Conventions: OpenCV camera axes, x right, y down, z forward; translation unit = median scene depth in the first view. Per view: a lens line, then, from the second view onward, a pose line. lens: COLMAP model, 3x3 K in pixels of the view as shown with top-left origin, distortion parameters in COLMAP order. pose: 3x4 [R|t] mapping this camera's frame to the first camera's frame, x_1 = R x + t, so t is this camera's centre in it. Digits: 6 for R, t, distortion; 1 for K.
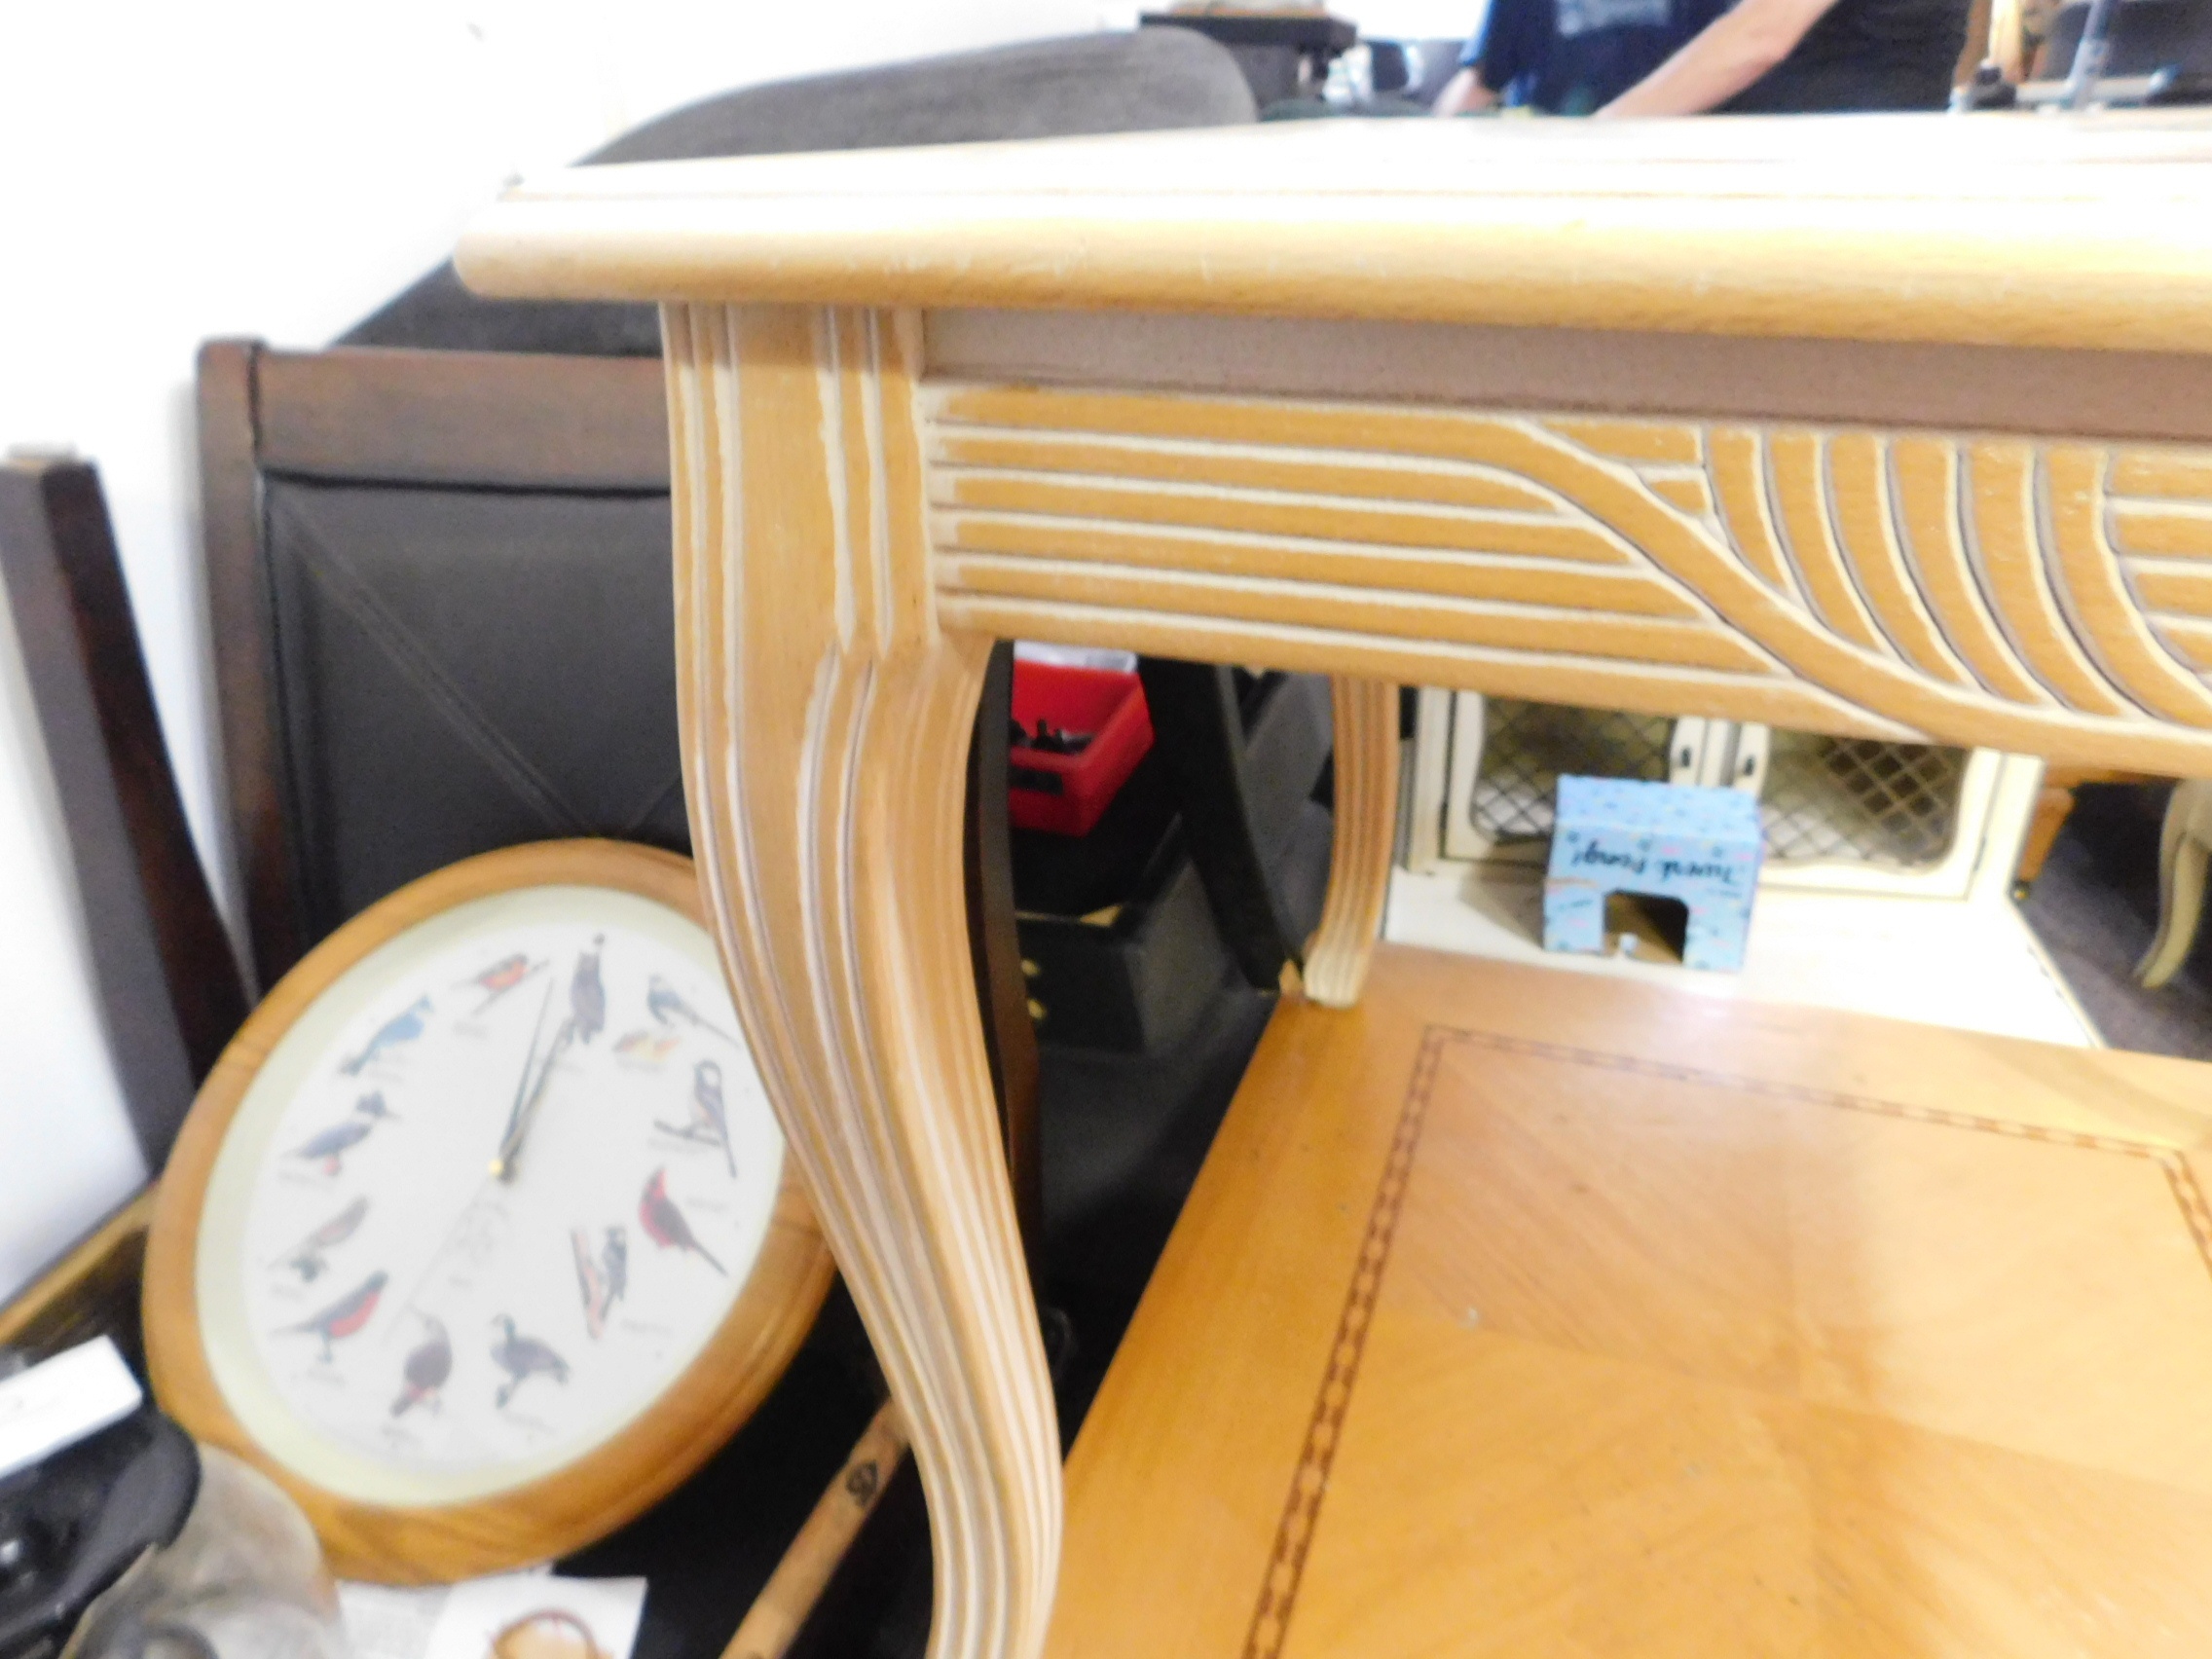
lens RADIAL K [[1467.7, 0, 1105.4], [0, 1467.7, 818.4], [0, 0, 1]] dist [-0.036097, 0.015289]
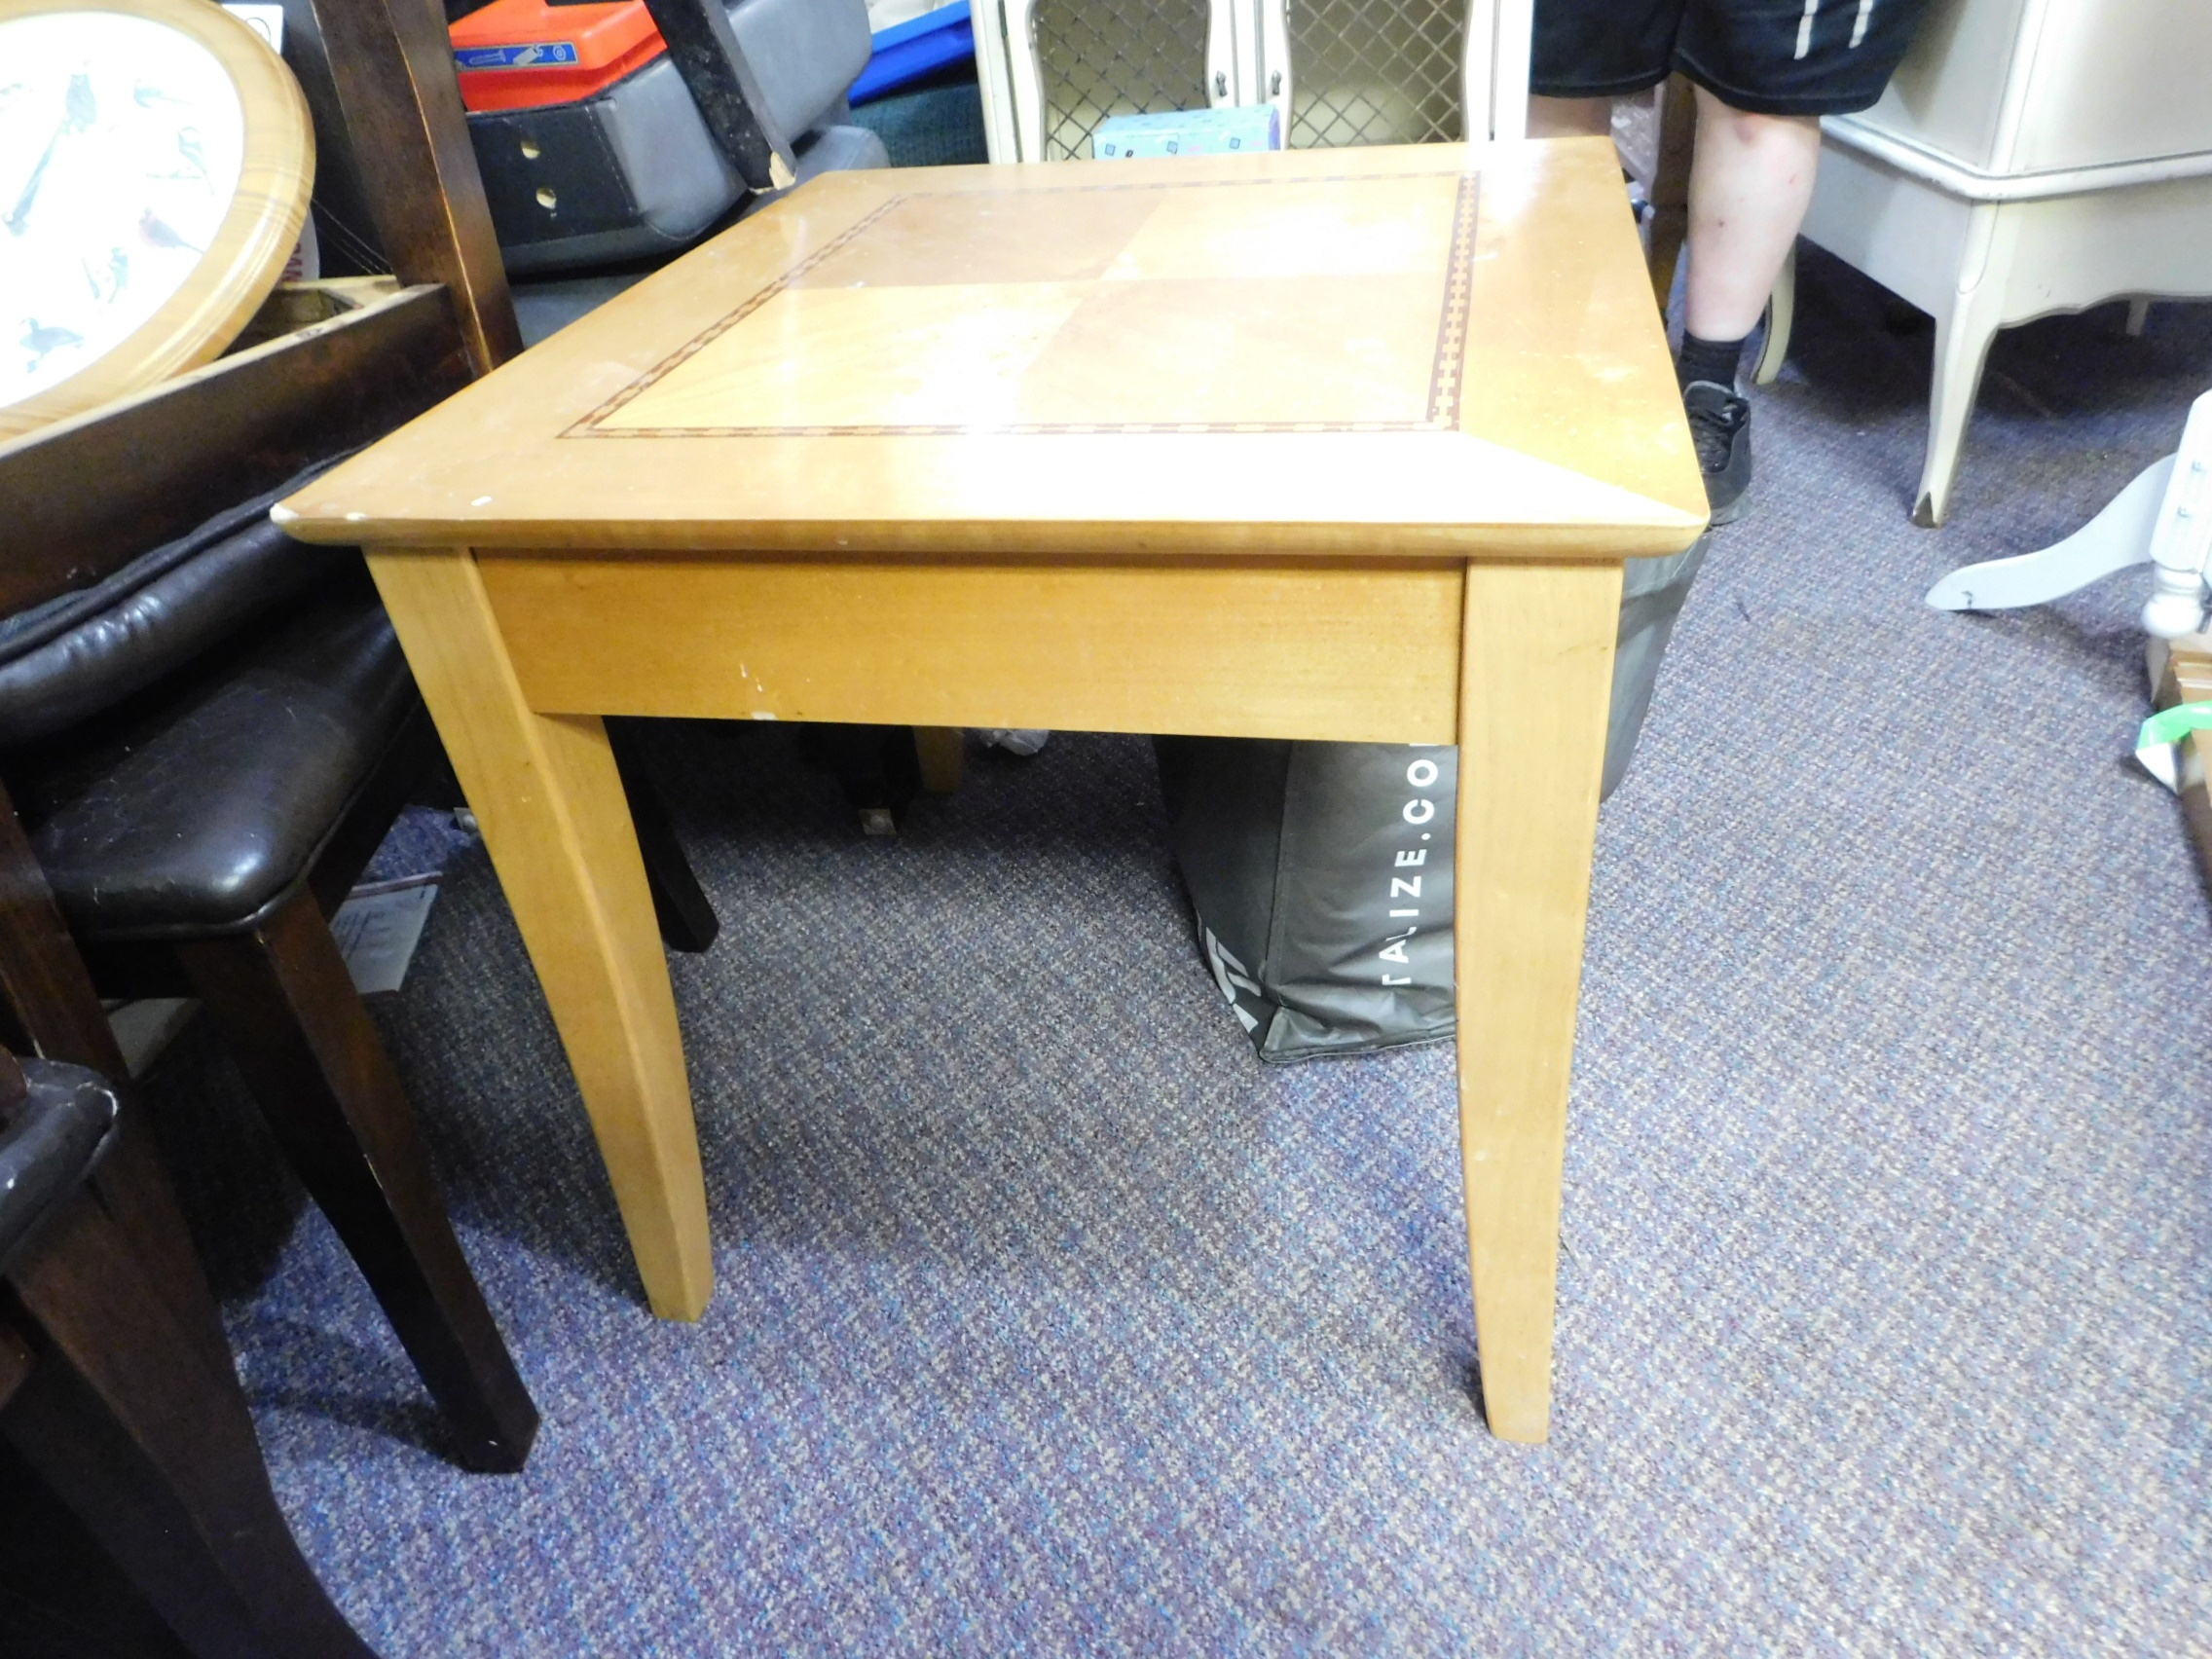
lens RADIAL K [[1531.5, 0, 1109.8], [0, 1531.5, 826.2], [0, 0, 1]] dist [-0.066157, 0.063634]
pose [[0.990314, -0.120753, 0.068532, 0.332130], [0.110705, 0.984620, 0.135161, 0.670014], [-0.083799, -0.126265, 0.988451, -0.359576]]
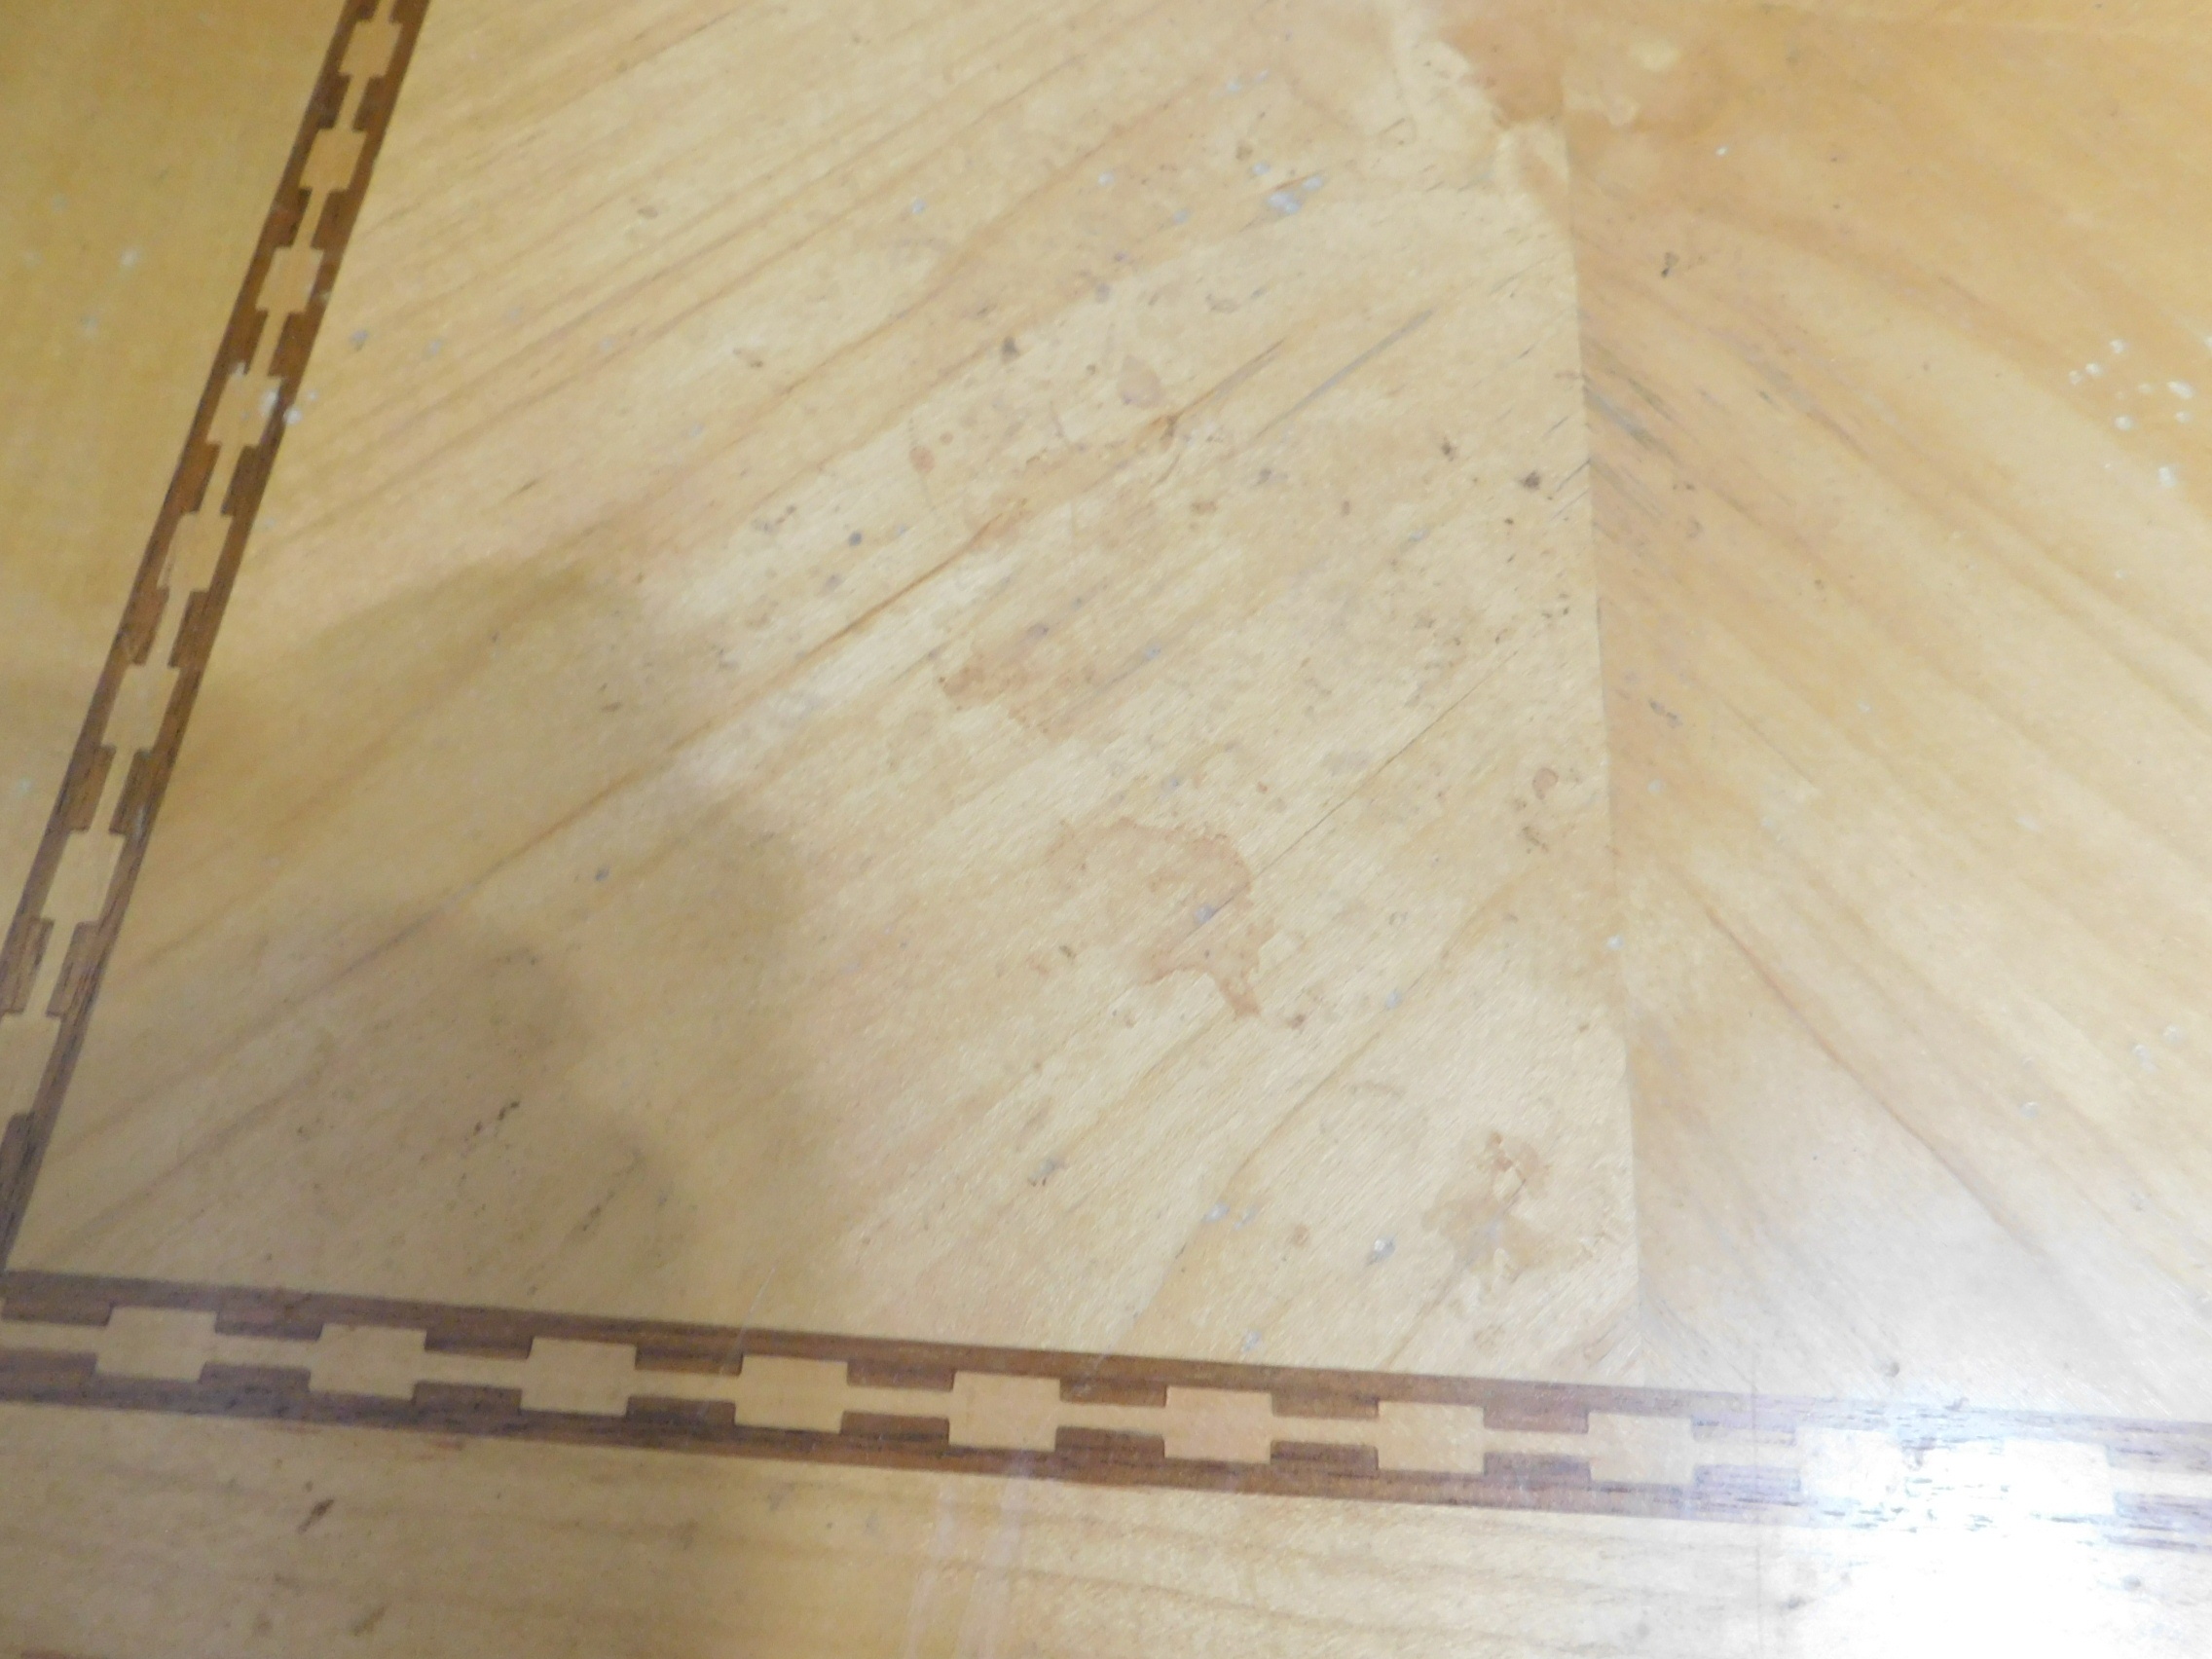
lens RADIAL K [[1531.5, 0, 1111.6], [0, 1531.5, 815.0], [0, 0, 1]] dist [-0.066157, 0.063634]
pose [[0.959511, -0.233469, 0.157576, 0.239872], [0.071741, 0.743553, 0.664818, 0.278685], [-0.272381, -0.626595, 0.730197, 0.572865]]
